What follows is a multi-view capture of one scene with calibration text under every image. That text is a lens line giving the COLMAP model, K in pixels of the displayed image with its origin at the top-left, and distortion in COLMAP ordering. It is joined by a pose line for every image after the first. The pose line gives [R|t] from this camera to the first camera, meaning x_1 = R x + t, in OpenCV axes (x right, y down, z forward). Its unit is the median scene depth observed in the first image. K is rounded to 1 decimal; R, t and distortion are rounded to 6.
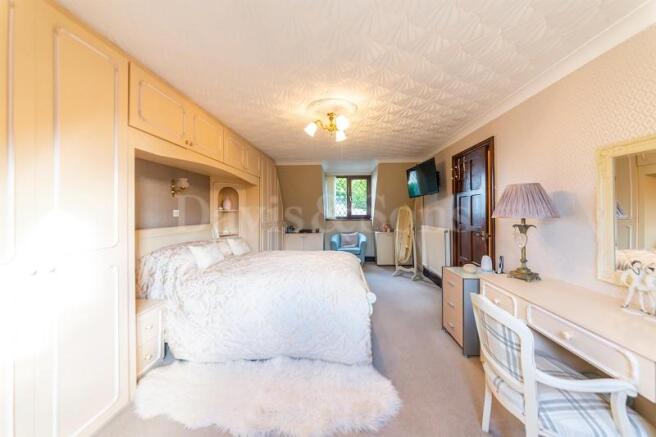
lens RADIAL K [[232.4, 0, 329.2], [0, 232.4, 211.5], [0, 0, 1]] dist [-0.000097, -0.000015]
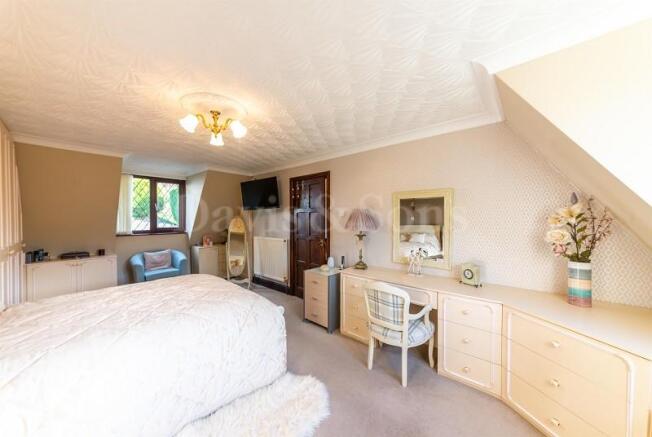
lens RADIAL K [[232.6, 0, 328.2], [0, 232.6, 221.6], [0, 0, 1]] dist [0.000655, -0.000036]
pose [[0.615180, -0.002706, 0.788382, -0.345489], [-0.003023, 0.999979, 0.005792, -0.024294], [-0.788381, -0.005947, 0.615159, 0.129364]]
